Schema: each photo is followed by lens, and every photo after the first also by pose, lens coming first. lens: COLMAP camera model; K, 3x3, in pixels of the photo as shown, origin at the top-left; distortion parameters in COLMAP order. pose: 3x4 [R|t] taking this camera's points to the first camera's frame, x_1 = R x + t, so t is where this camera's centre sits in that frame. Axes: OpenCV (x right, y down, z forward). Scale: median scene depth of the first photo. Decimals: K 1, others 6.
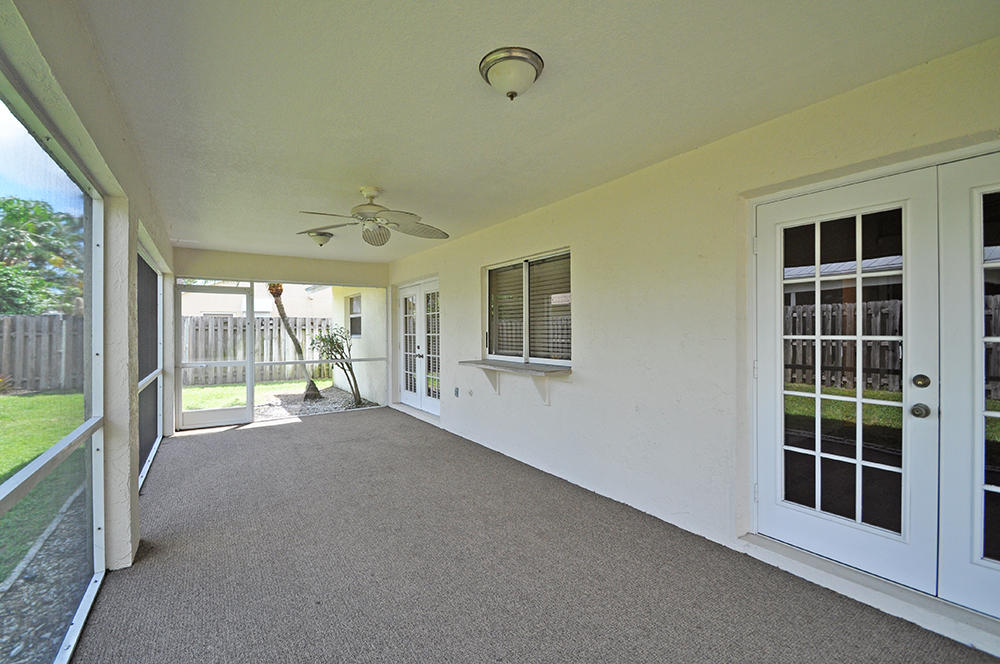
lens RADIAL K [[436.2, 0, 486.9], [0, 436.2, 330.9], [0, 0, 1]] dist [0.016702, -0.014508]
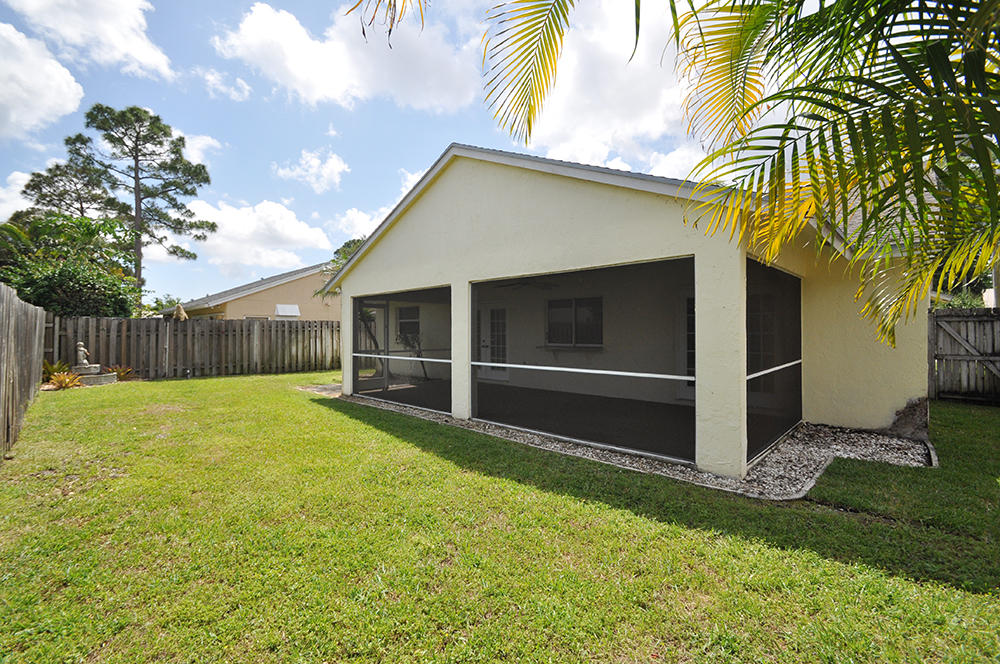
lens RADIAL K [[436.2, 0, 486.9], [0, 436.2, 330.9], [0, 0, 1]] dist [0.016702, -0.014508]
pose [[0.975814, 0.002529, 0.218587, -0.389265], [-0.001593, 0.999989, -0.004455, 0.004787], [-0.218595, 0.003999, 0.975807, -0.476823]]
